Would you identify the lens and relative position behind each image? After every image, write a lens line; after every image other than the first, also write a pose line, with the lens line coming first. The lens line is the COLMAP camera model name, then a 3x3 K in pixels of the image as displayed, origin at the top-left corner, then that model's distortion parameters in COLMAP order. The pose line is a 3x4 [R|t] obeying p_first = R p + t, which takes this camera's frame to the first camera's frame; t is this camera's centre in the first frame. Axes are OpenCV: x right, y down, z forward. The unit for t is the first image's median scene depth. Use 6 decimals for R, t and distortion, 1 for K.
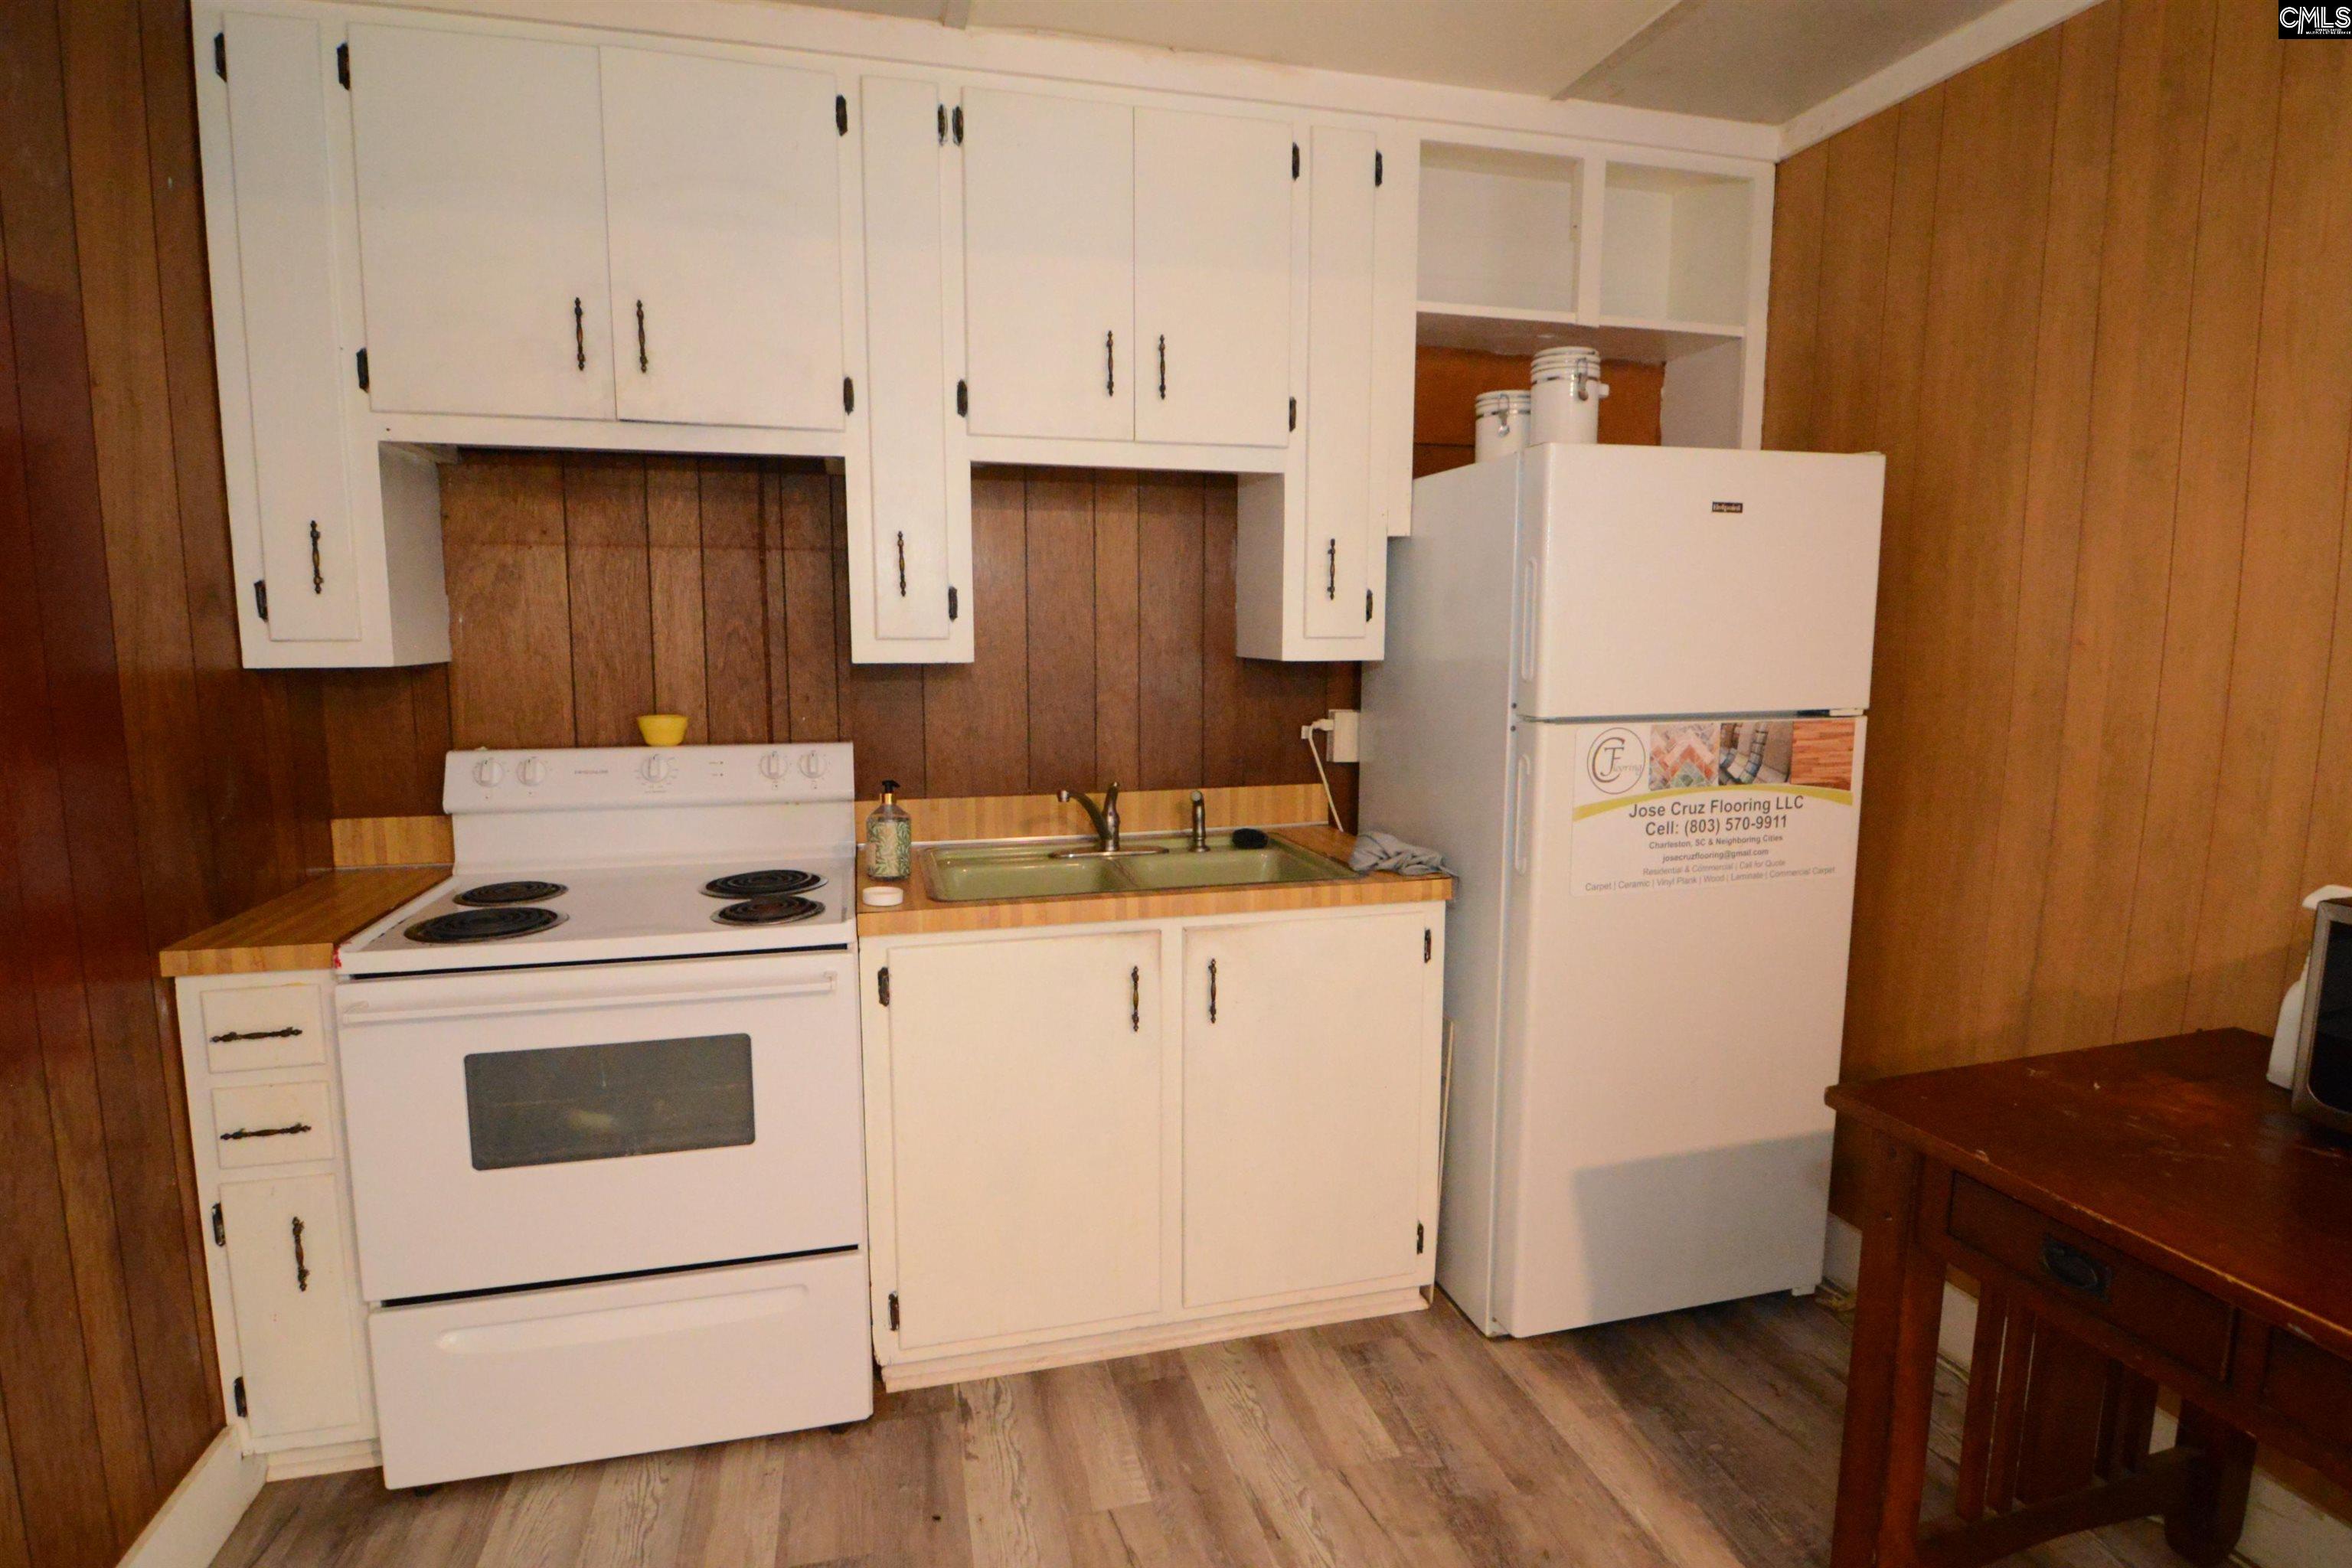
lens RADIAL K [[1209.4, 0, 1160.8], [0, 1209.4, 774.9], [0, 0, 1]] dist [-0.001232, -0.000281]
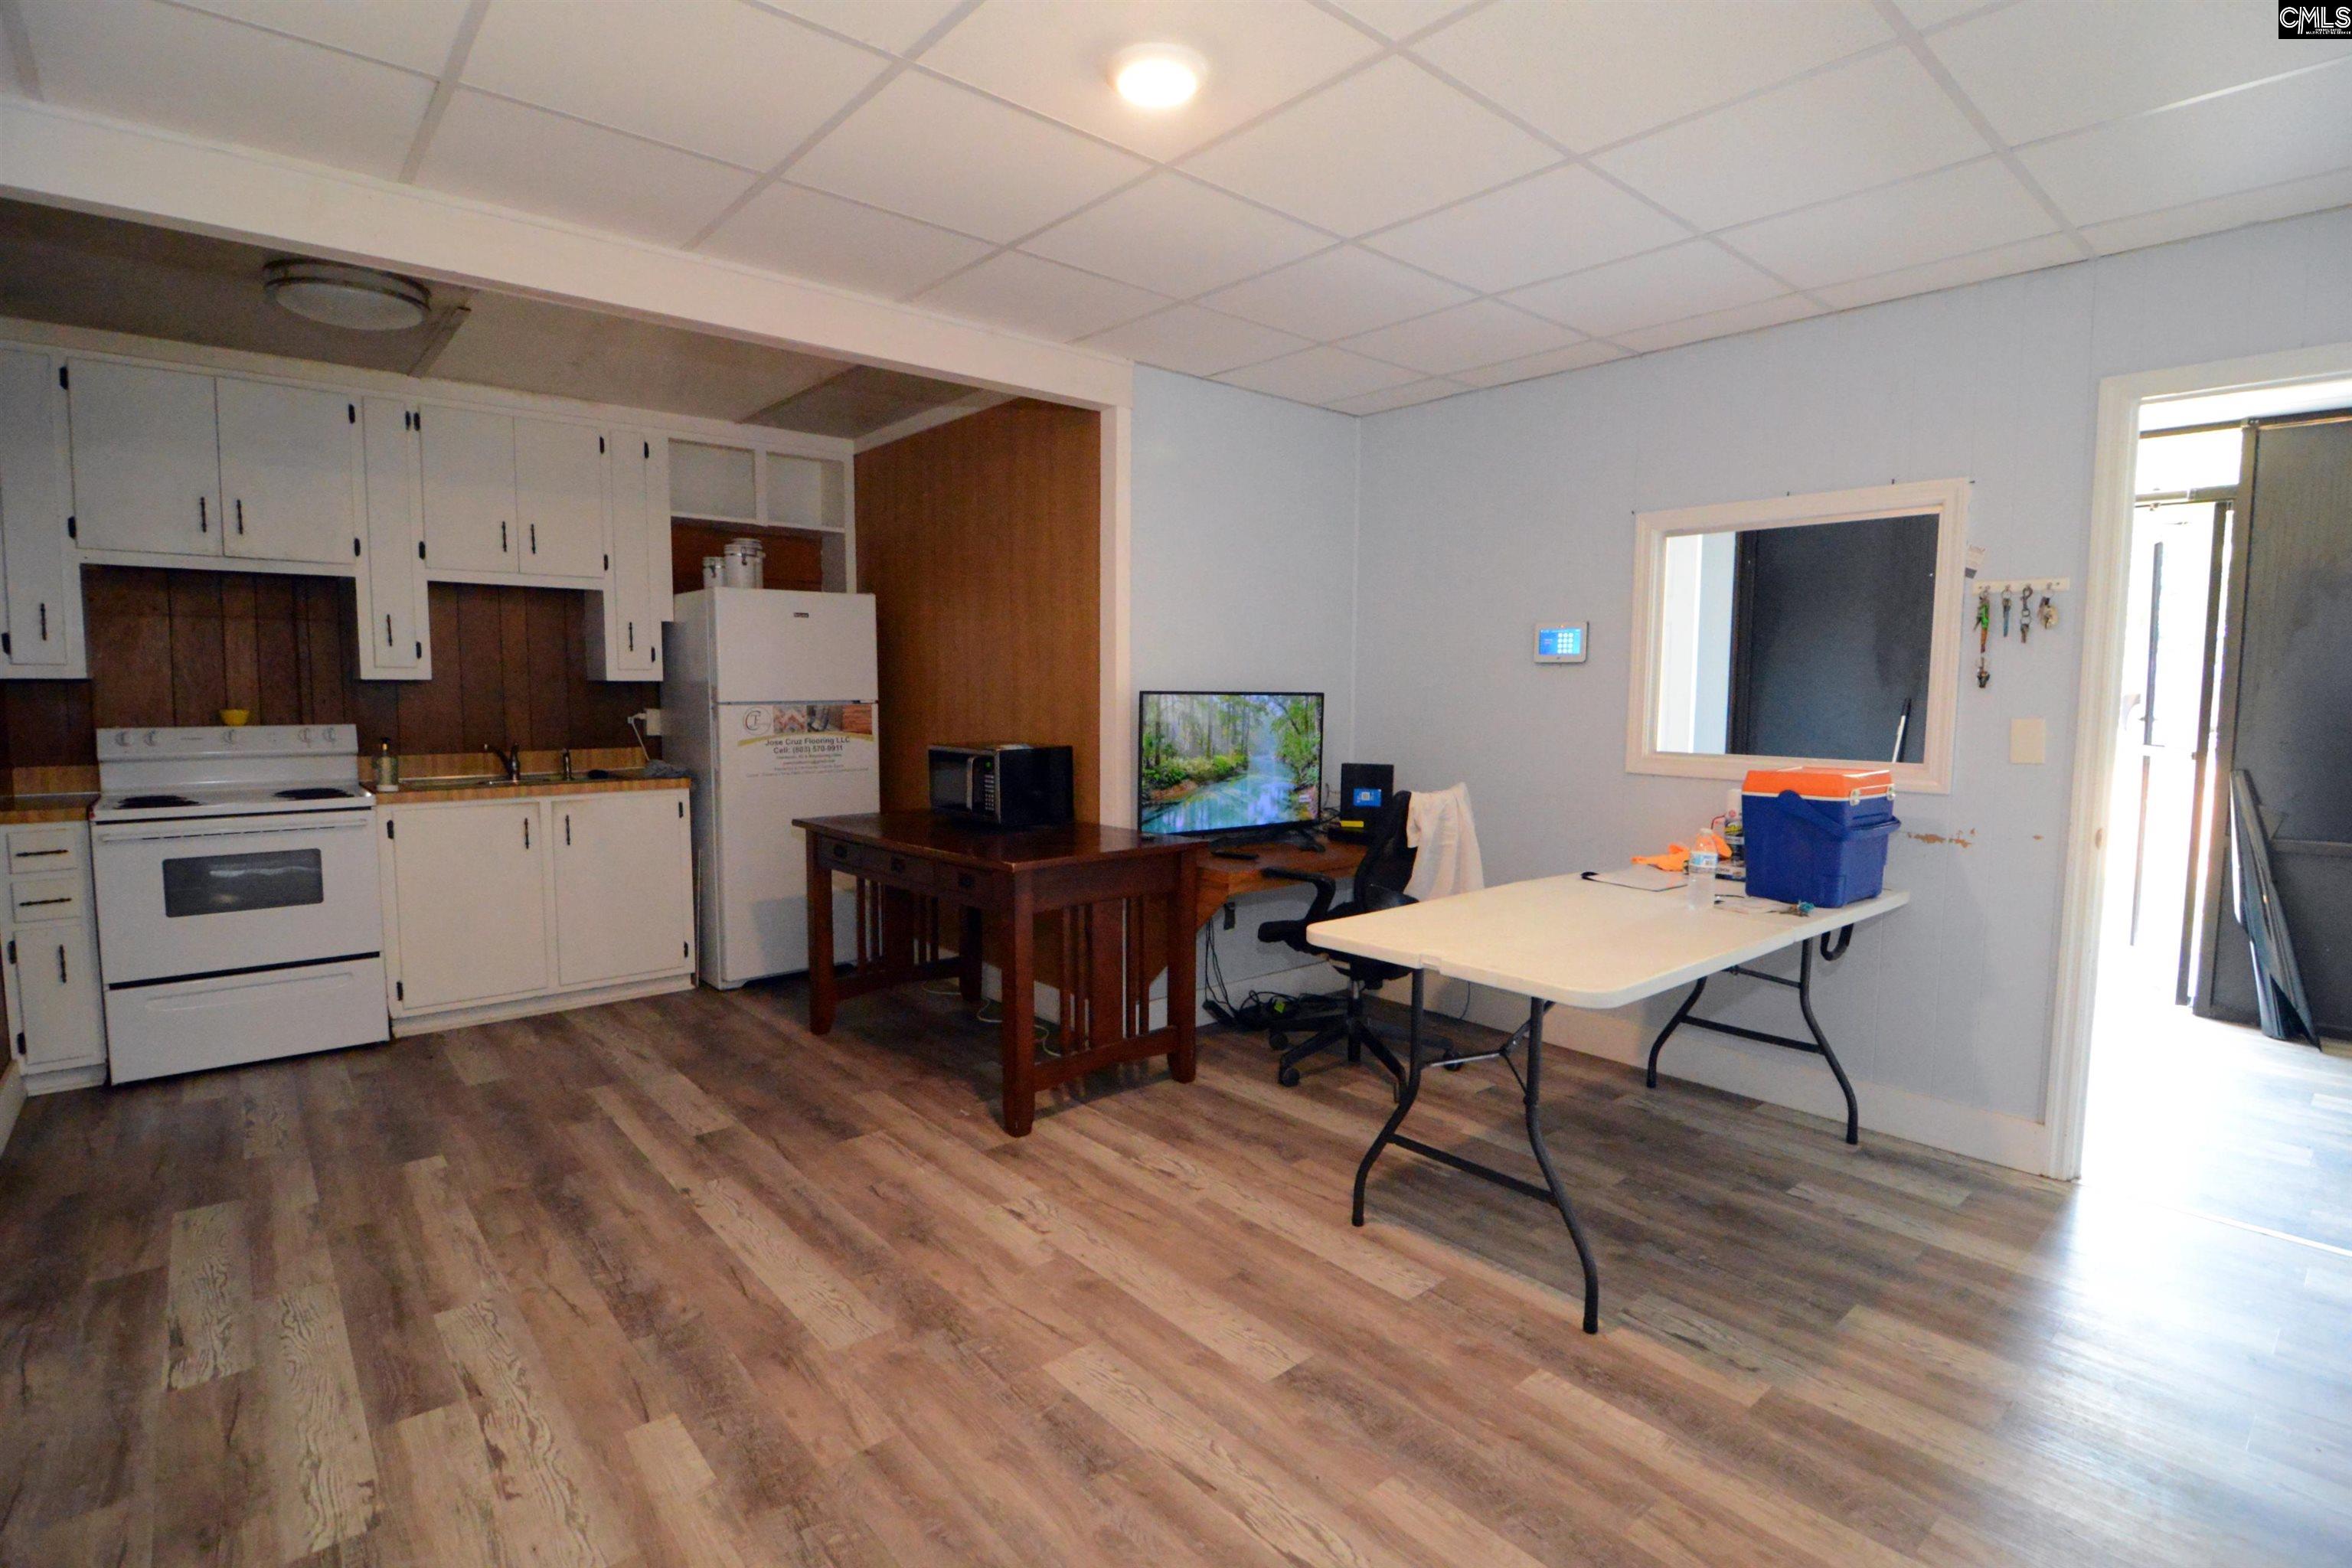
lens RADIAL K [[1121.0, 0, 1163.8], [0, 1121.0, 779.8], [0, 0, 1]] dist [-0.009291, -0.009212]
pose [[0.894824, -0.034364, 0.445095, 0.101264], [0.051504, 0.998322, -0.026467, 0.180738], [-0.443438, 0.046607, 0.895092, -1.161105]]
